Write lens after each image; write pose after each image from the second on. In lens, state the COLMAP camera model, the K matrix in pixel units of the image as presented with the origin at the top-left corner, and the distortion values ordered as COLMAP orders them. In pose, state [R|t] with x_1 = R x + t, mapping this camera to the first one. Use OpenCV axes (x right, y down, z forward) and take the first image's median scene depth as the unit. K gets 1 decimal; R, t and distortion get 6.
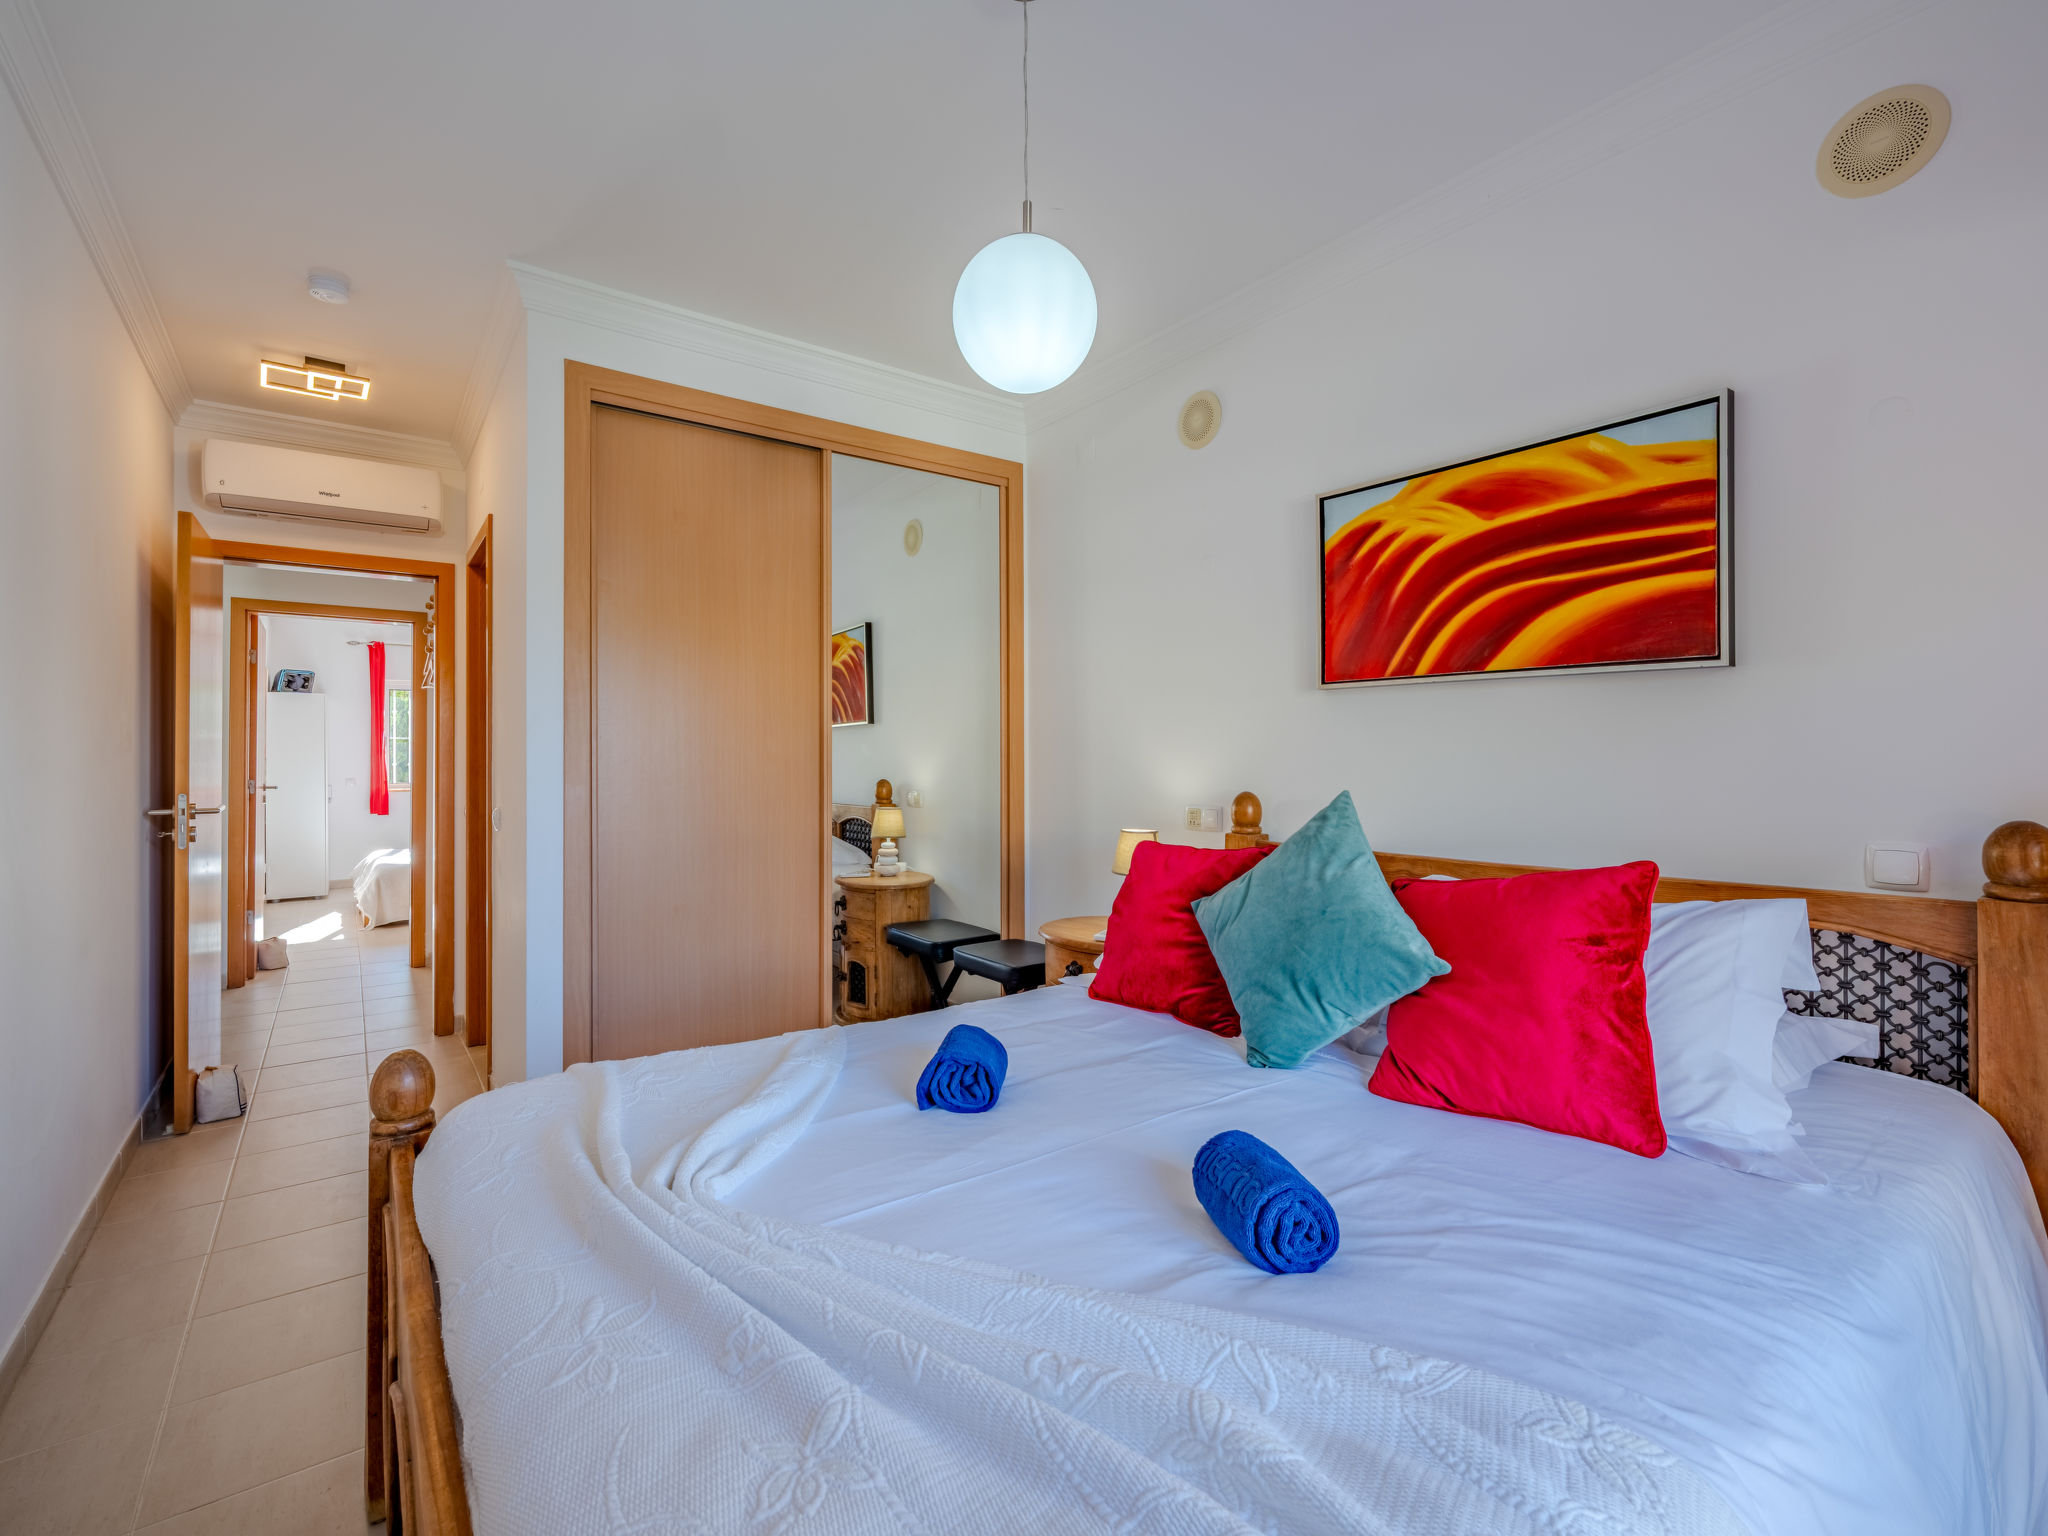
lens RADIAL K [[916.3, 0, 1026.3], [0, 916.3, 753.0], [0, 0, 1]] dist [-0.000692, 0.000091]
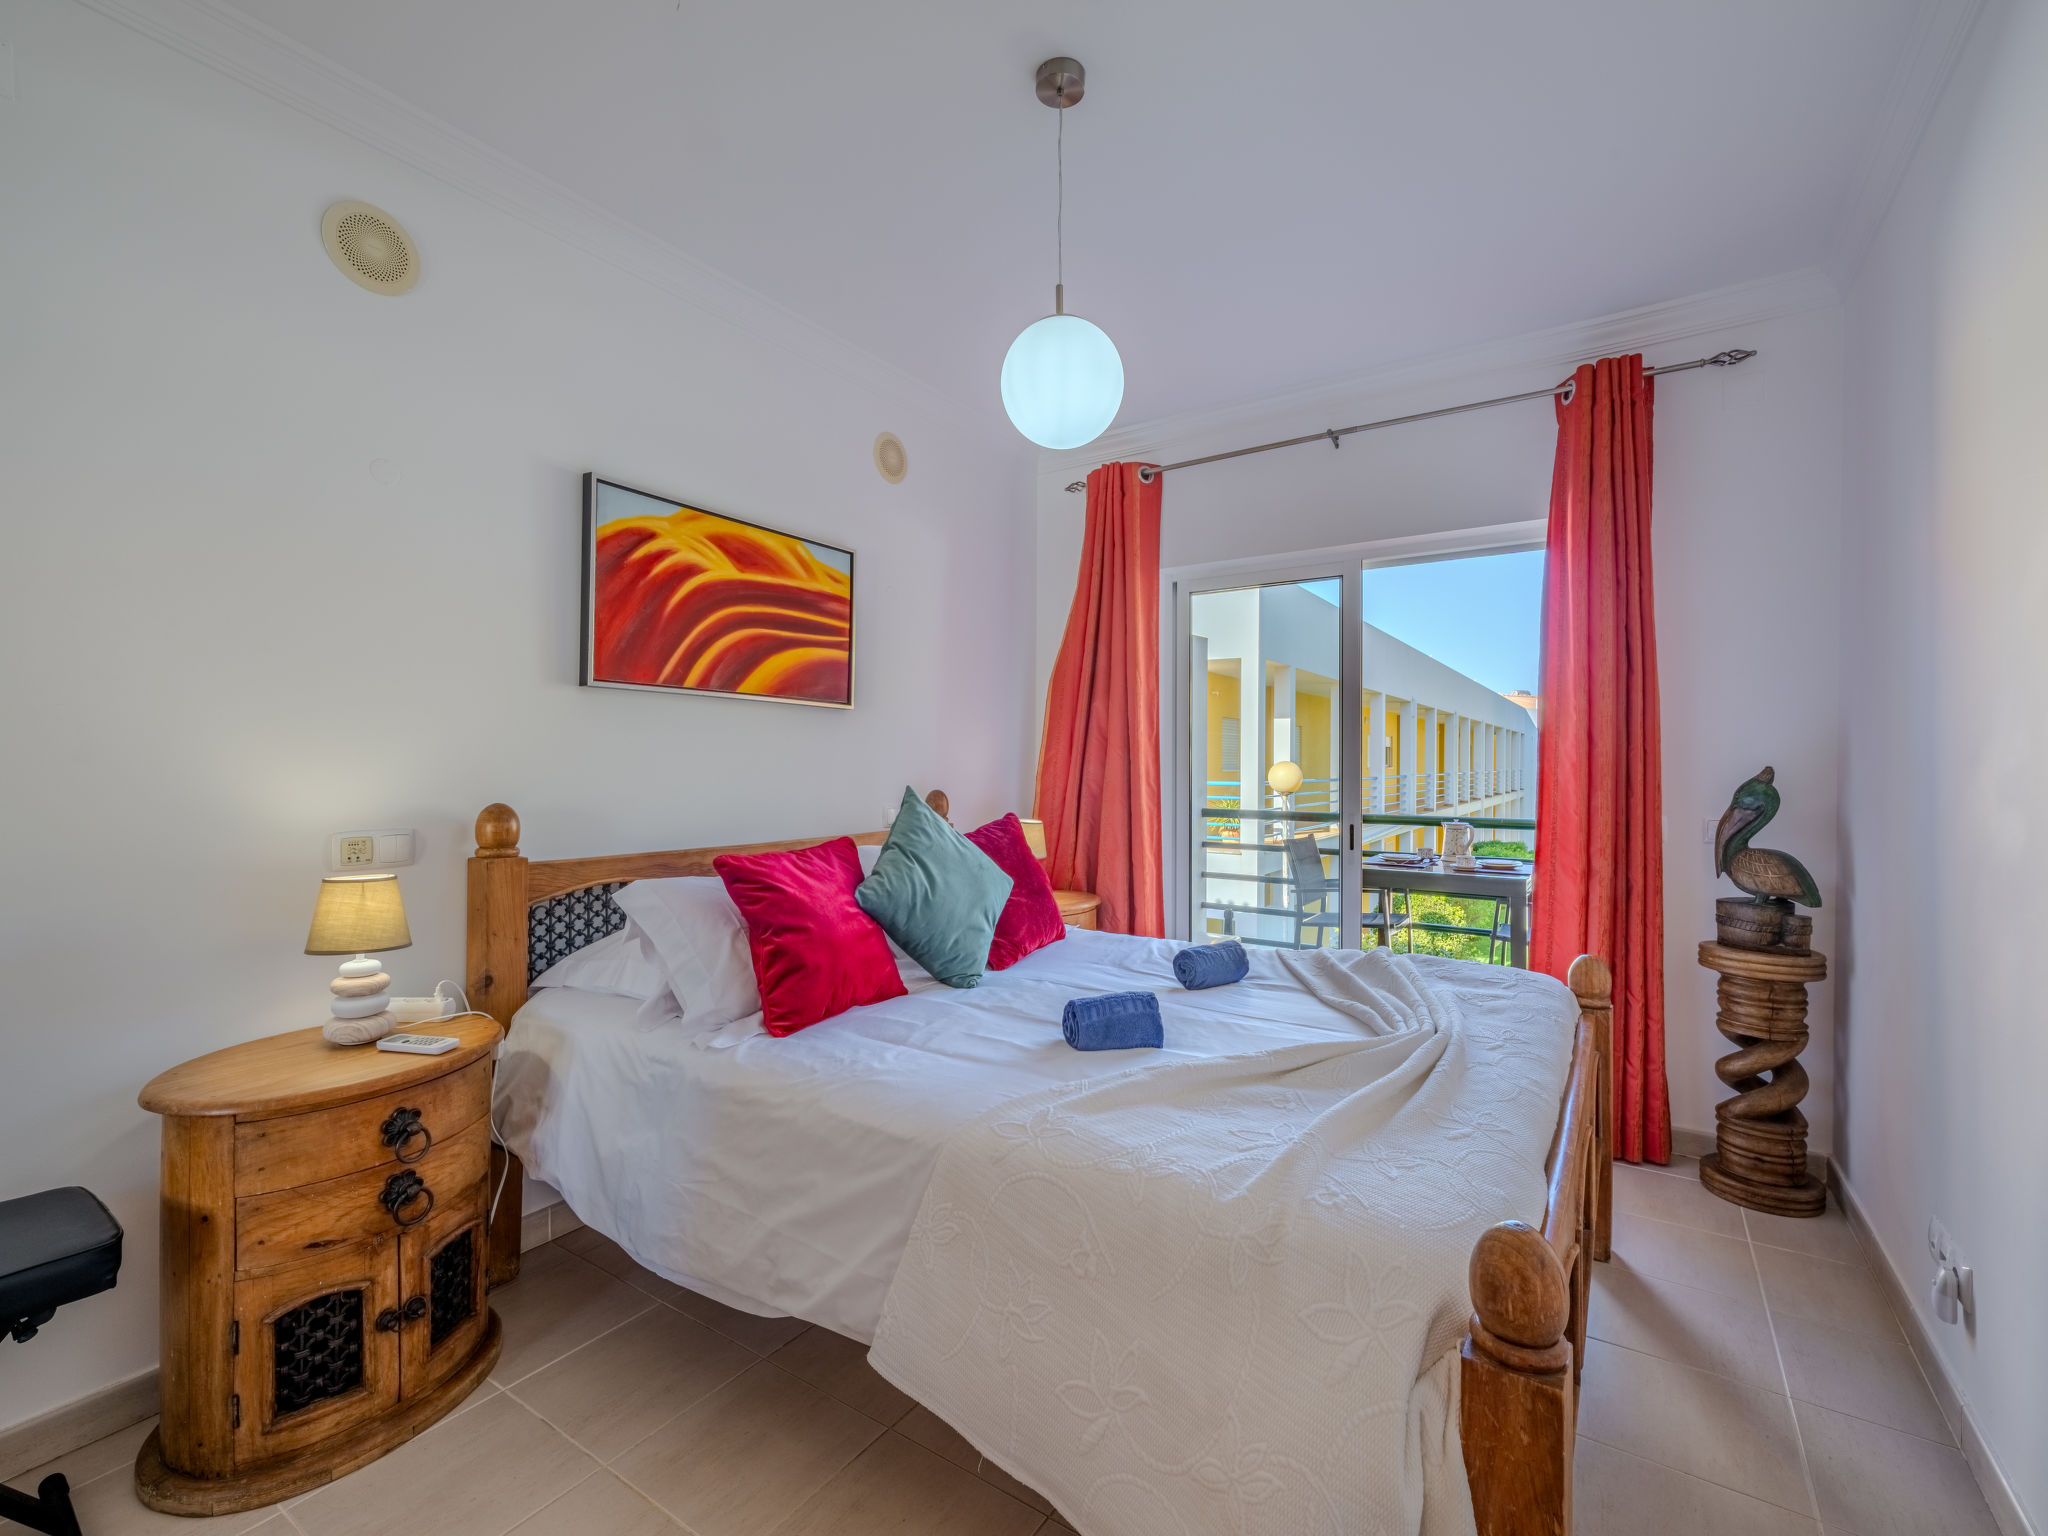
lens RADIAL K [[916.3, 0, 1026.3], [0, 916.3, 753.0], [0, 0, 1]] dist [-0.000692, 0.000091]
pose [[-0.343282, 0.014635, 0.939118, -0.782328], [-0.005687, 0.999828, -0.017660, 0.013043], [-0.939215, -0.011403, -0.343140, 1.033028]]
